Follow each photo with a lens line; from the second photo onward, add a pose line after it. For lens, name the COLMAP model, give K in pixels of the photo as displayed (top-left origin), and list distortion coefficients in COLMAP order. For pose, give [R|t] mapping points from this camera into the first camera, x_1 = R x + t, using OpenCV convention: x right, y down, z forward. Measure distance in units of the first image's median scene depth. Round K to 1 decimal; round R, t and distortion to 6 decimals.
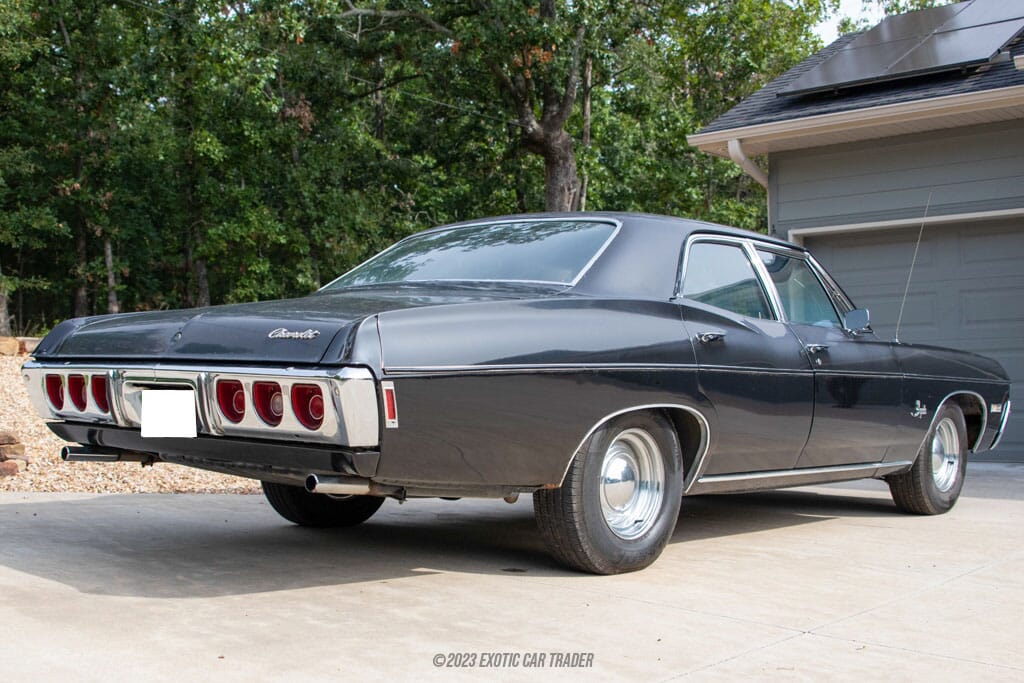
lens RADIAL K [[1194.3, 0, 435.0], [0, 1194.3, 343.4], [0, 0, 1]] dist [-0.092282, 0.074167]
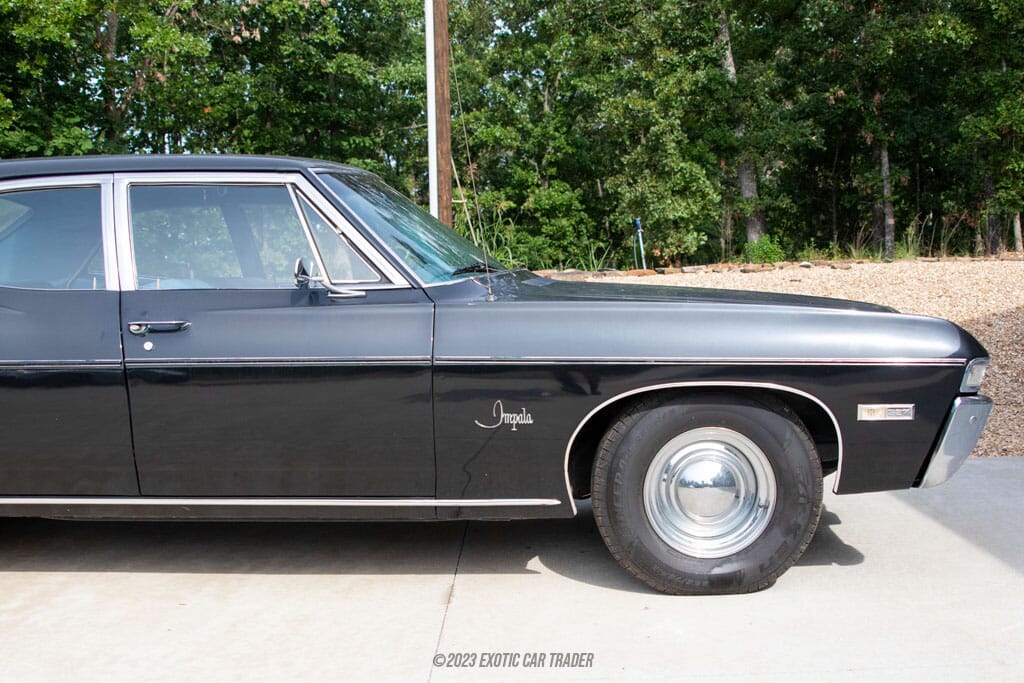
lens RADIAL K [[1213.2, 0, 475.9], [0, 1213.2, 342.4], [0, 0, 1]] dist [-0.084068, 0.045625]
pose [[0.692316, 0.009789, -0.721528, 0.232240], [0.045287, 0.997347, 0.056985, -0.004467], [0.720172, -0.072128, 0.690036, 0.156859]]
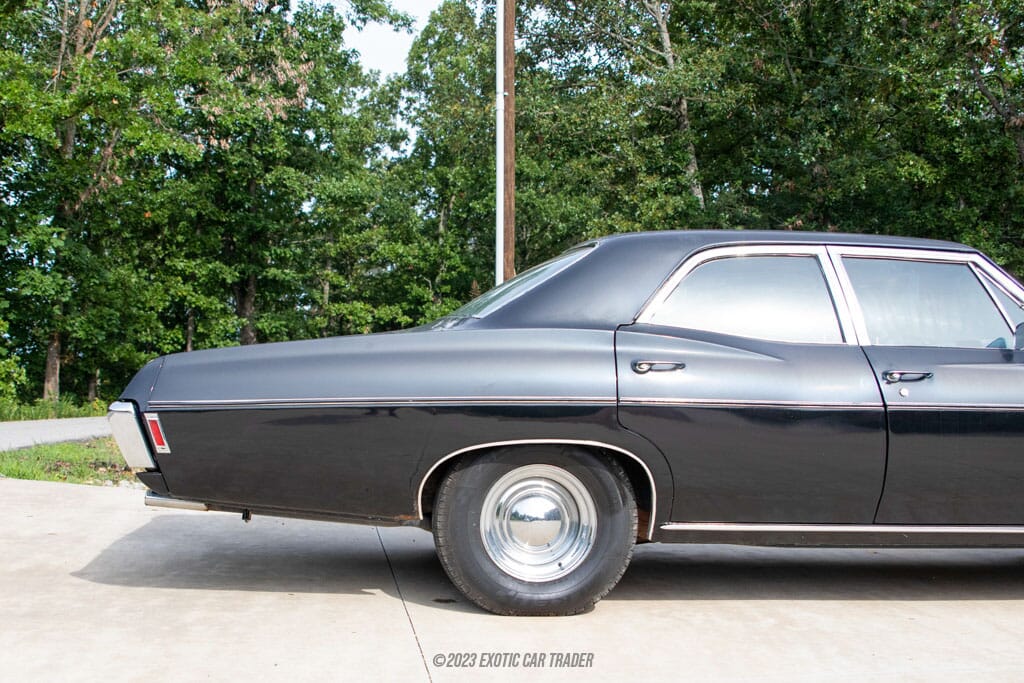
lens RADIAL K [[1194.3, 0, 435.0], [0, 1194.3, 343.4], [0, 0, 1]] dist [-0.092282, 0.074167]
pose [[0.757590, -0.034757, -0.651805, 0.146809], [0.015074, 0.999247, -0.035764, 0.001338], [0.652557, 0.017269, 0.757543, 0.044392]]
